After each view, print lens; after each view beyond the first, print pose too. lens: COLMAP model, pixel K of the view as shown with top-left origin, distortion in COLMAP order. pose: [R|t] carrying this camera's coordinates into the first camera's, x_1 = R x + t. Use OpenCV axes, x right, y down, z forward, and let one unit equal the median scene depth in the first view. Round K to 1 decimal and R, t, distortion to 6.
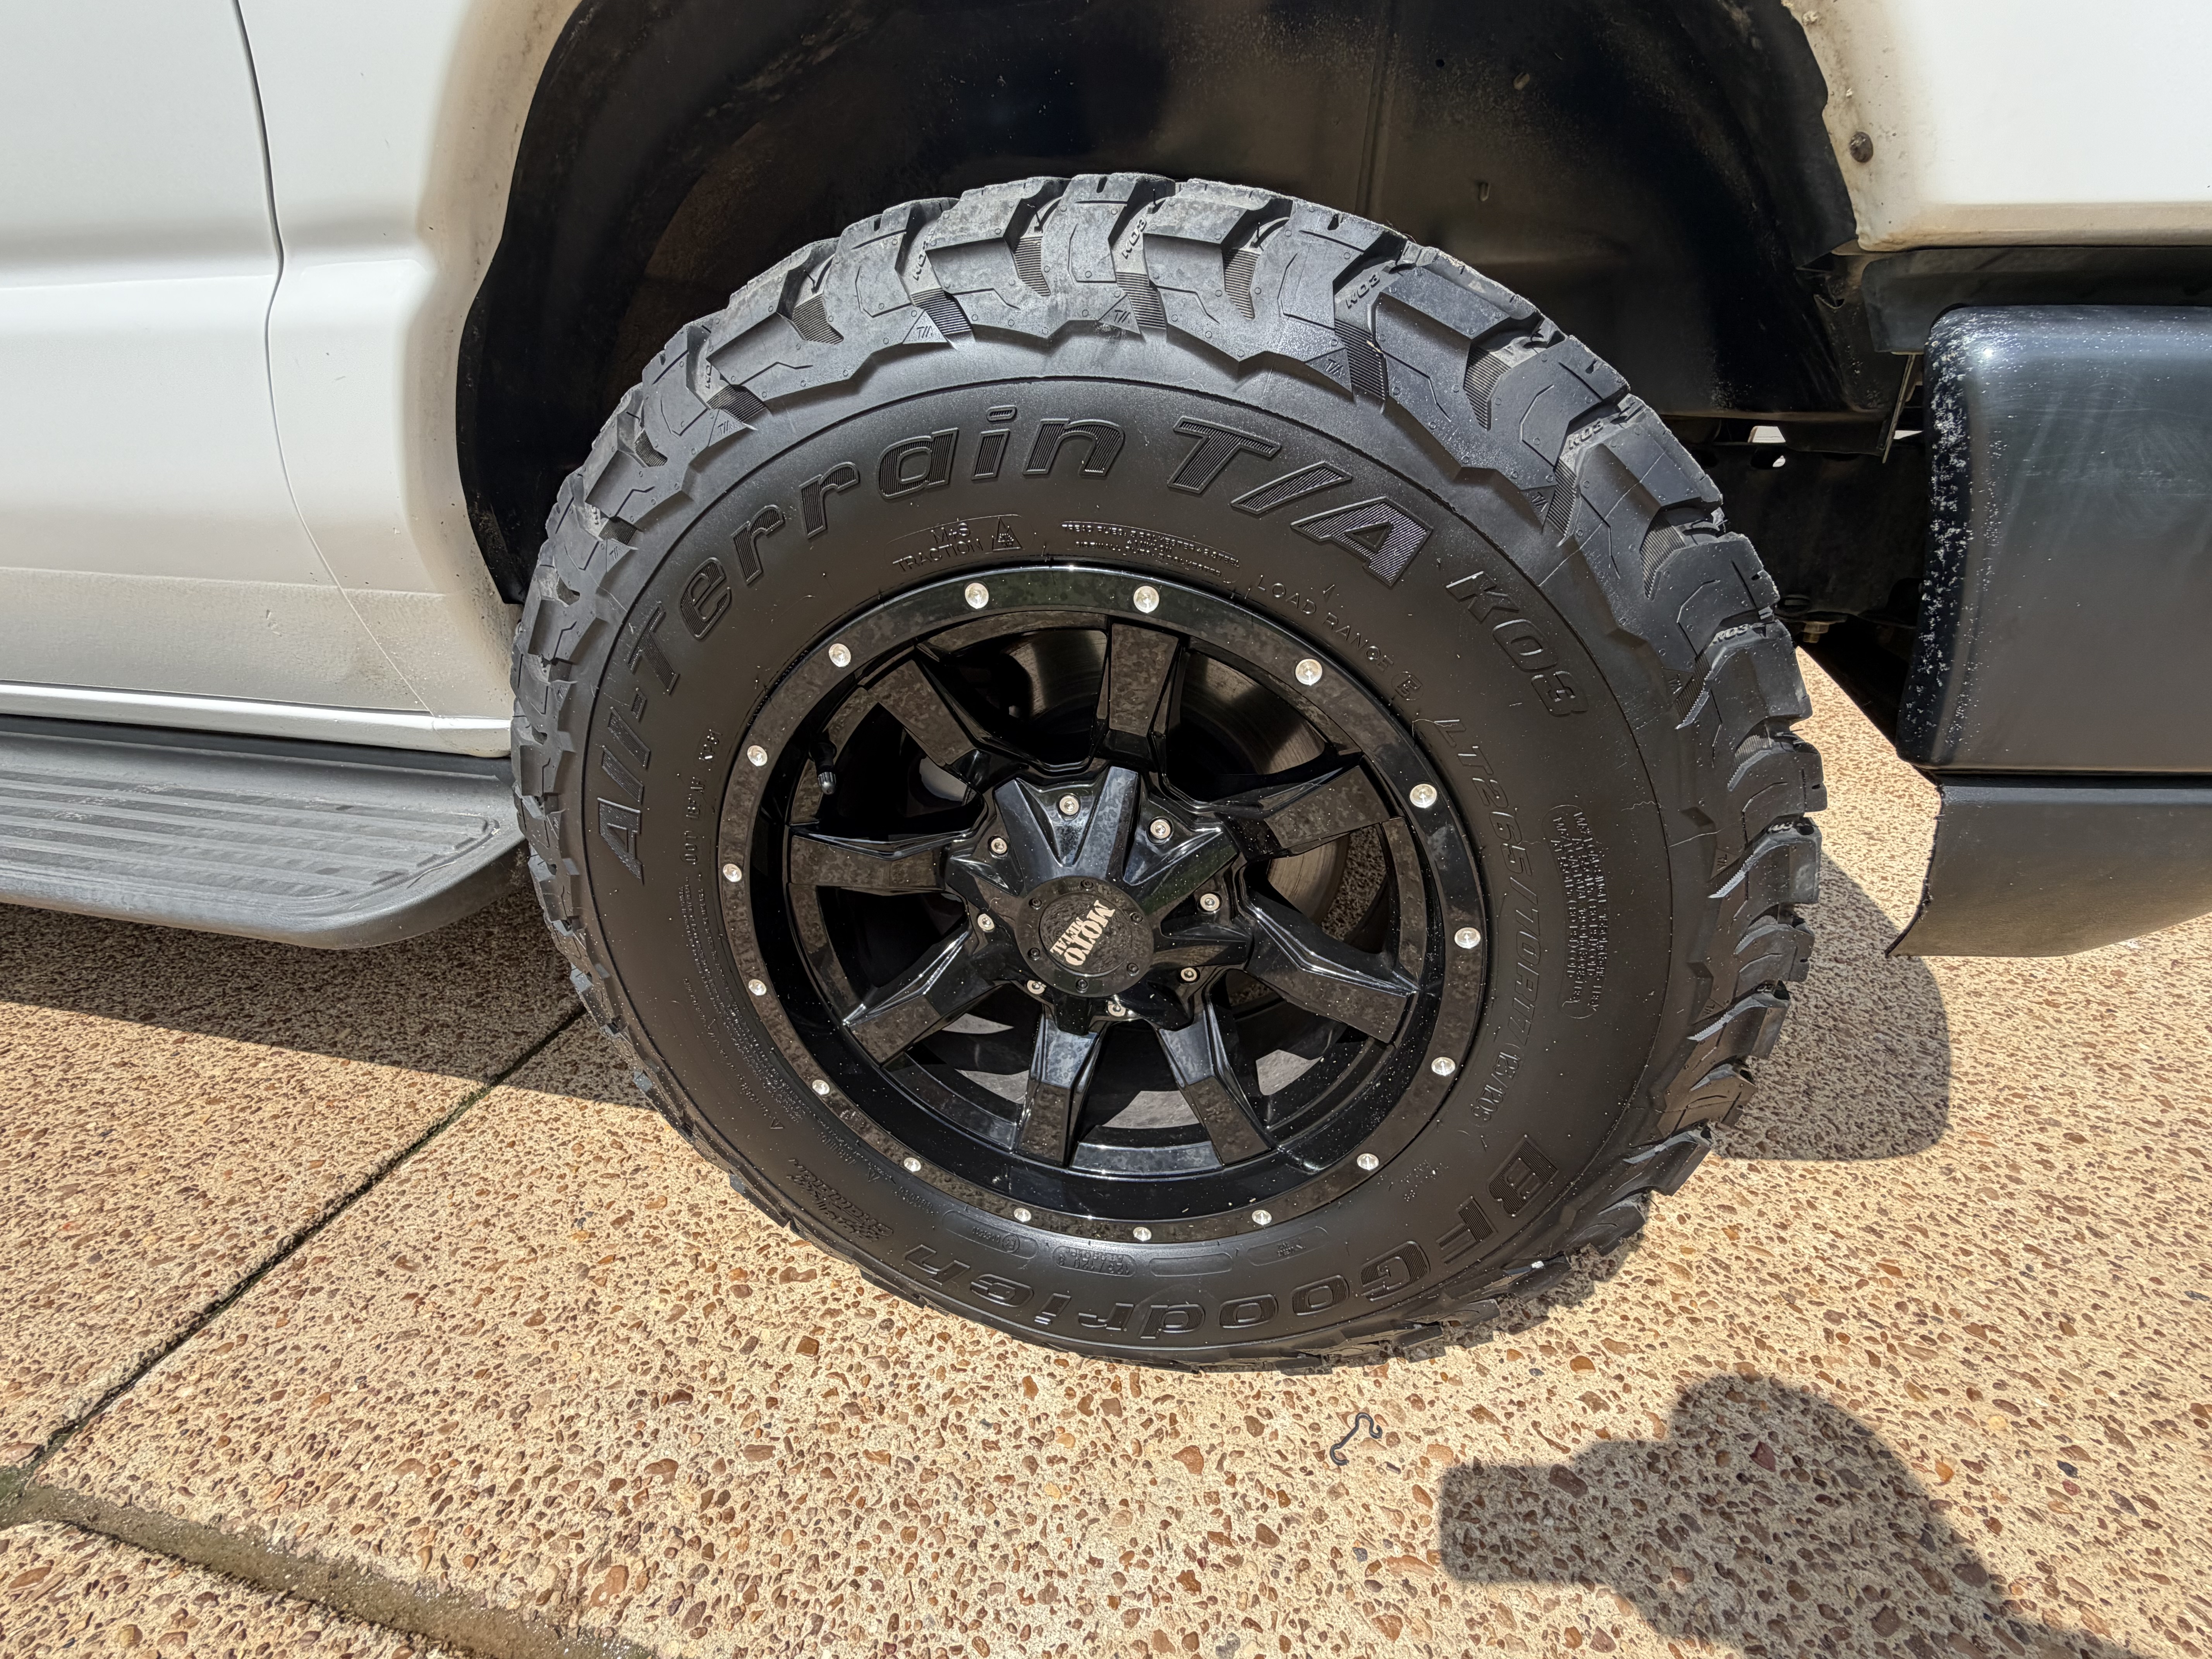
lens RADIAL K [[883.3, 0, 1098.1], [0, 883.3, 828.5], [0, 0, 1]] dist [0.000479, -0.000106]
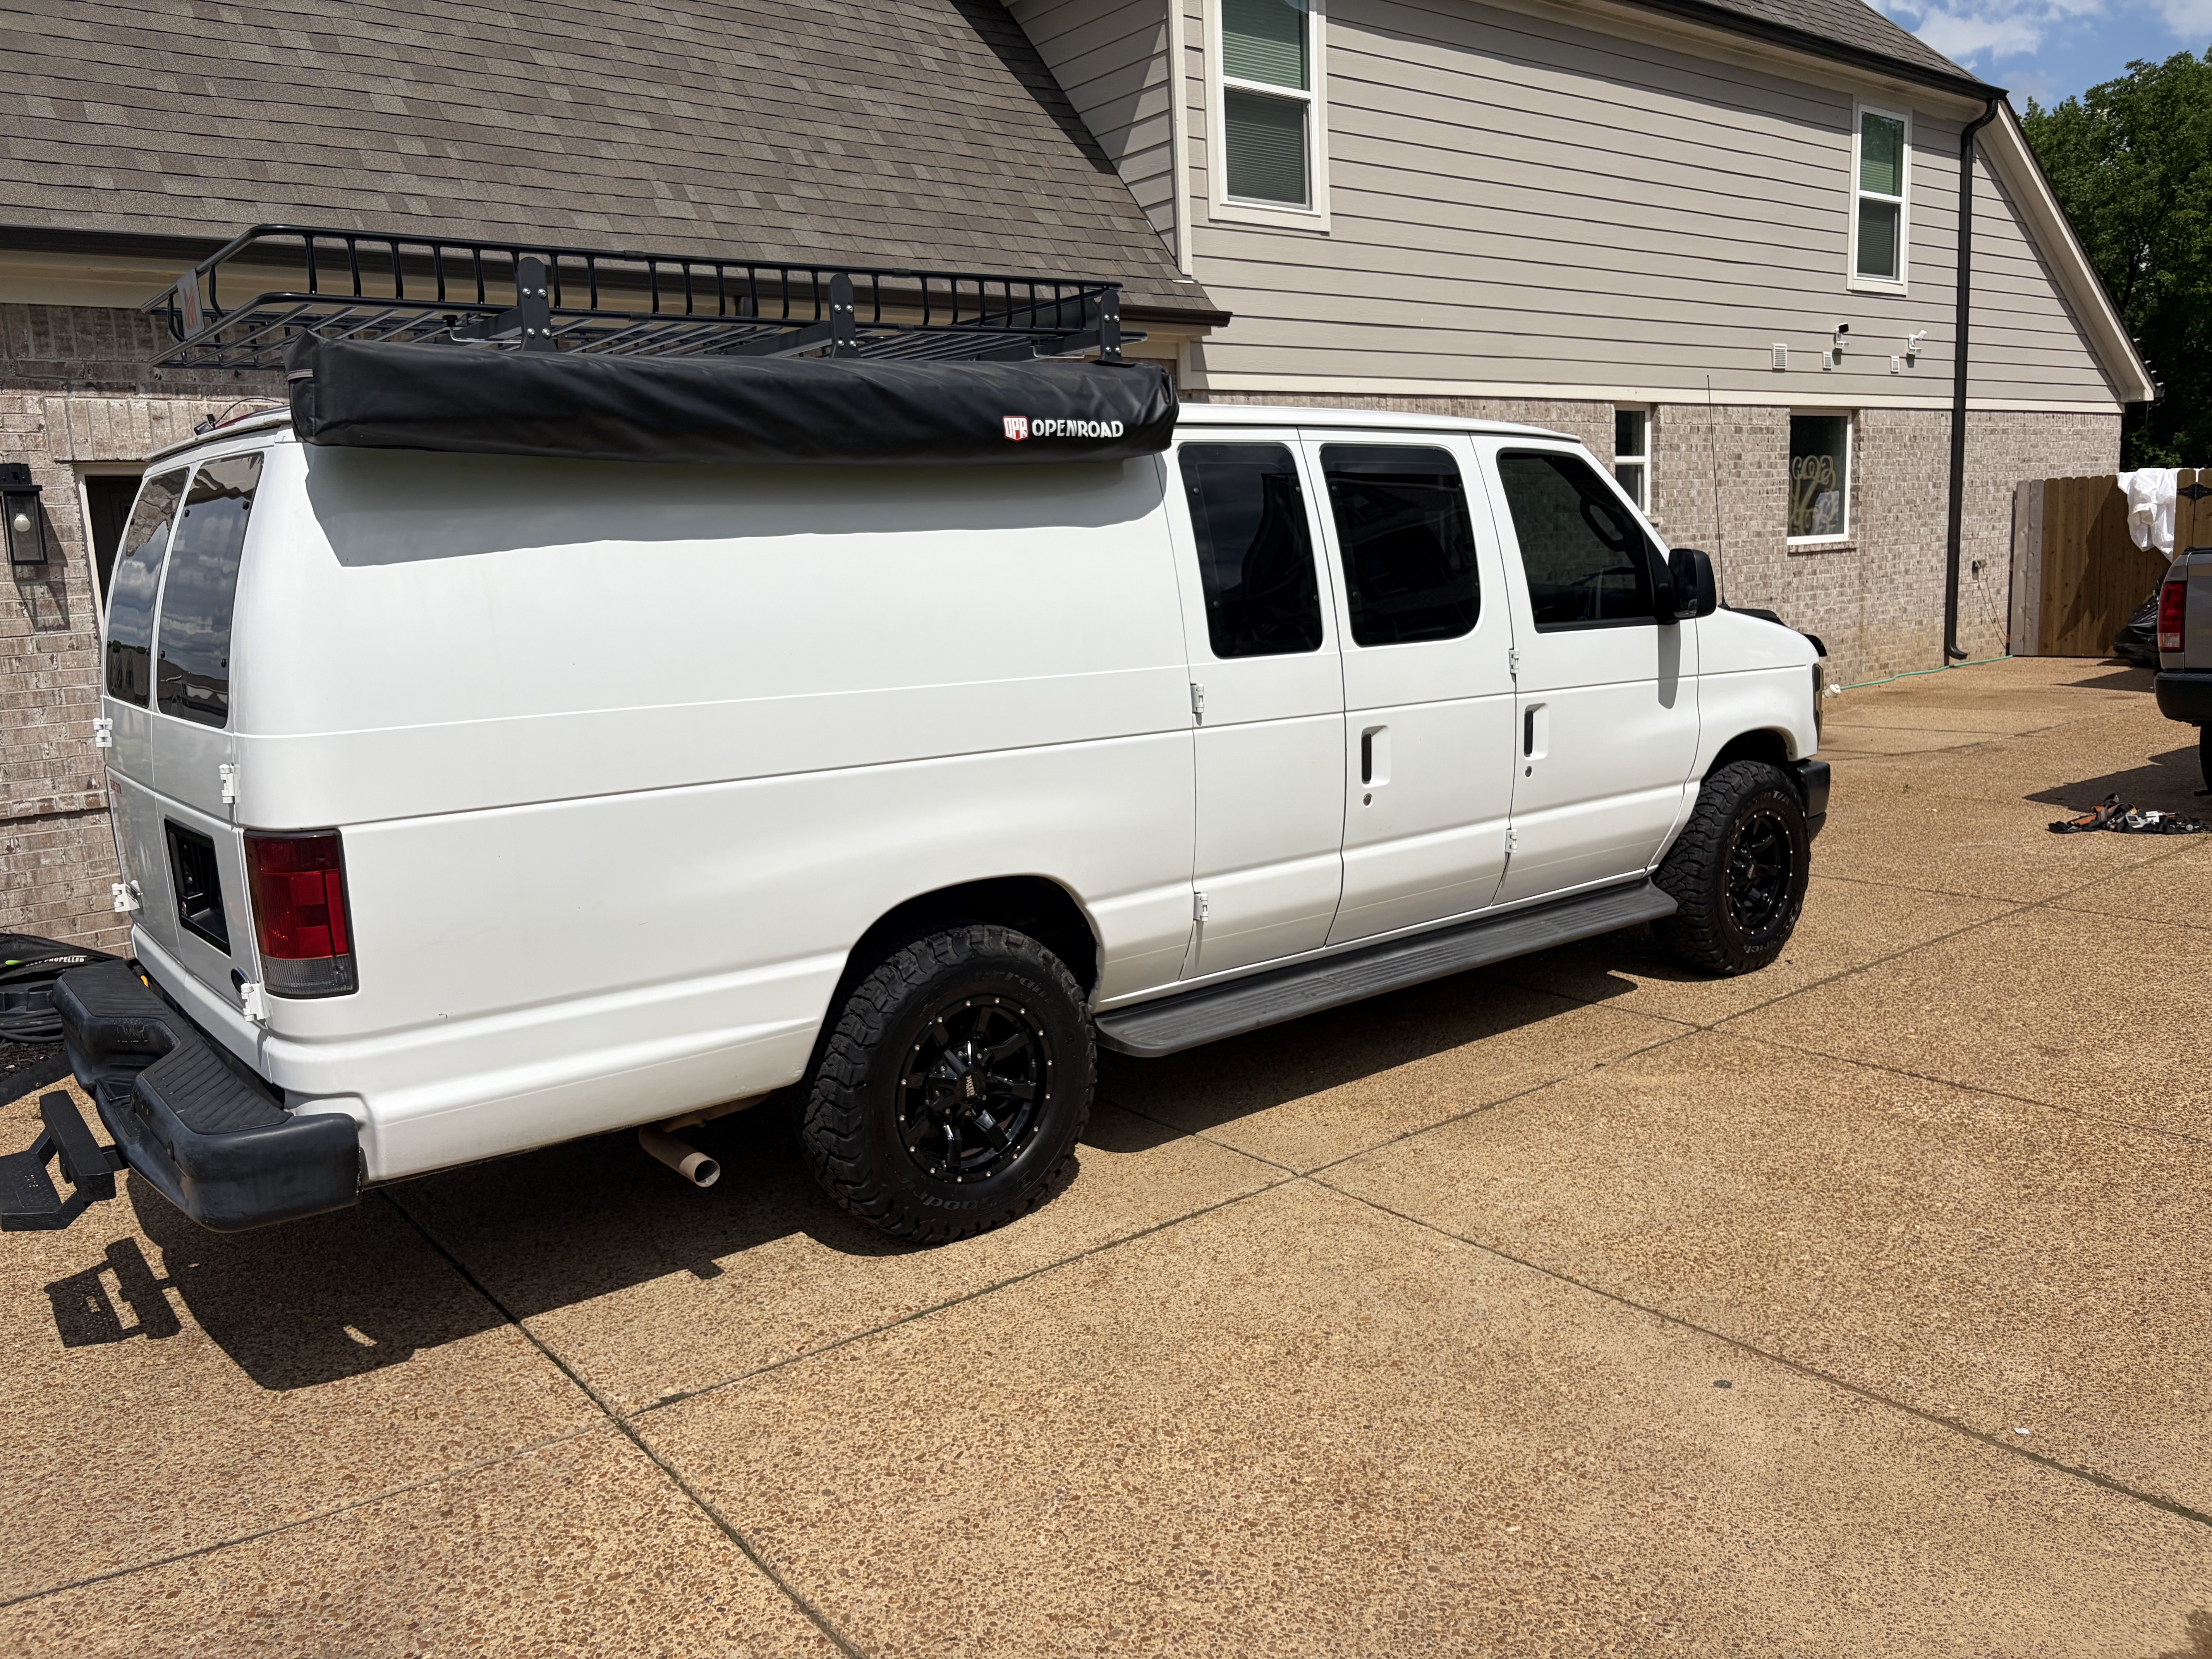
lens RADIAL K [[1689.0, 0, 1085.7], [0, 1689.0, 829.3], [0, 0, 1]] dist [0.000147, 0.028719]
pose [[0.639642, -0.152452, 0.753403, -8.990248], [0.361235, 0.924778, -0.119560, -0.310339], [-0.678503, 0.348632, 0.646598, -2.665716]]
